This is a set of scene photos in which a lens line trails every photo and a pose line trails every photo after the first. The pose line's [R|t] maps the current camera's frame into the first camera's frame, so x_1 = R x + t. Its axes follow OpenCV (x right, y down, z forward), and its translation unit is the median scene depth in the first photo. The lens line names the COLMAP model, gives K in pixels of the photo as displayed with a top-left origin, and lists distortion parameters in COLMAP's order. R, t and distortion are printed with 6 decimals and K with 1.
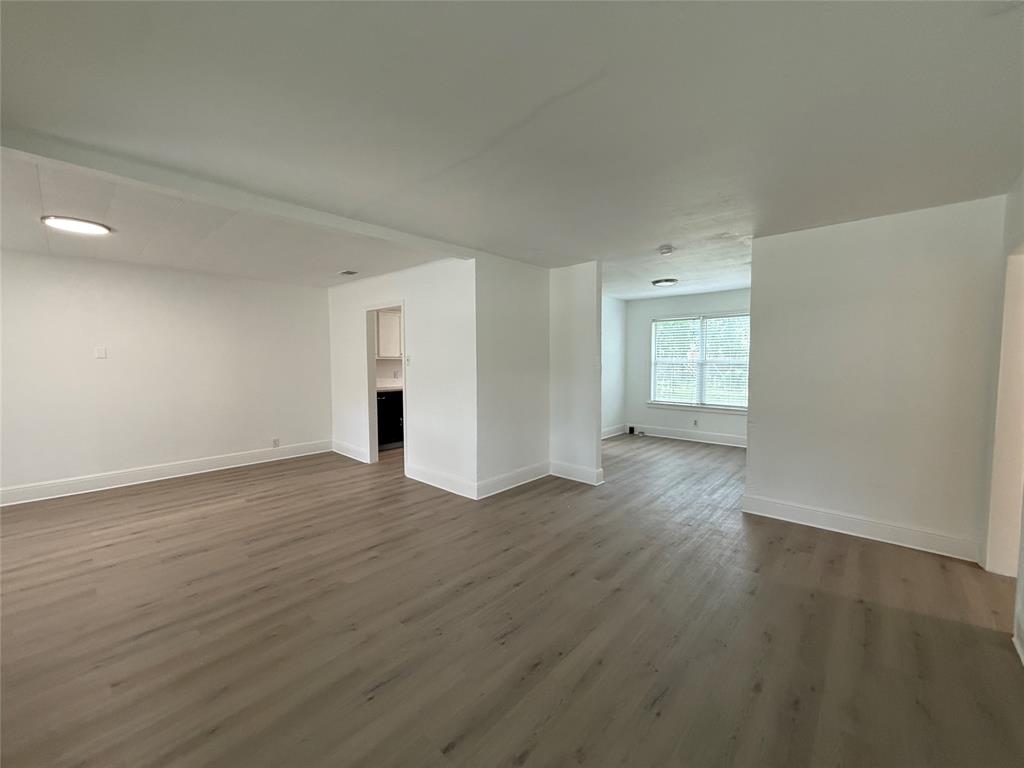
lens RADIAL K [[405.2, 0, 512.0], [0, 405.2, 384.0], [0, 0, 1]] dist [-0.000574, -0.000157]
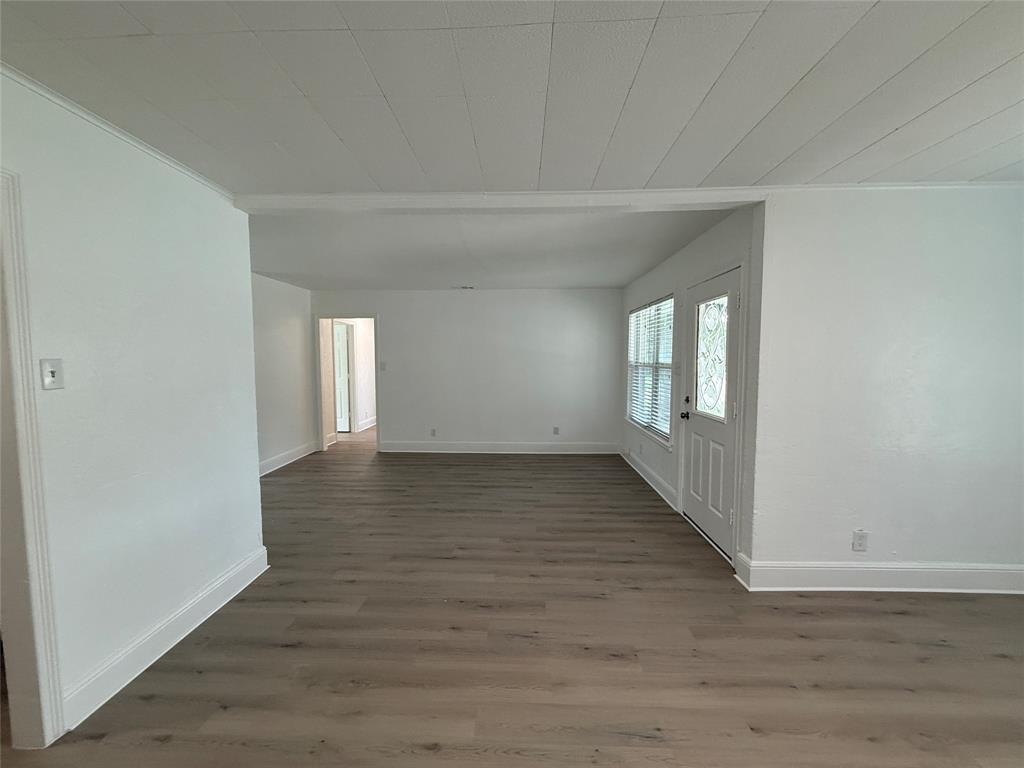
lens RADIAL K [[405.2, 0, 512.0], [0, 405.2, 384.0], [0, 0, 1]] dist [-0.000574, -0.000157]
pose [[-0.650956, -0.050096, 0.757461, -1.205929], [0.047970, 0.993111, 0.106906, -0.109175], [-0.757598, 0.105927, -0.644069, 1.532219]]
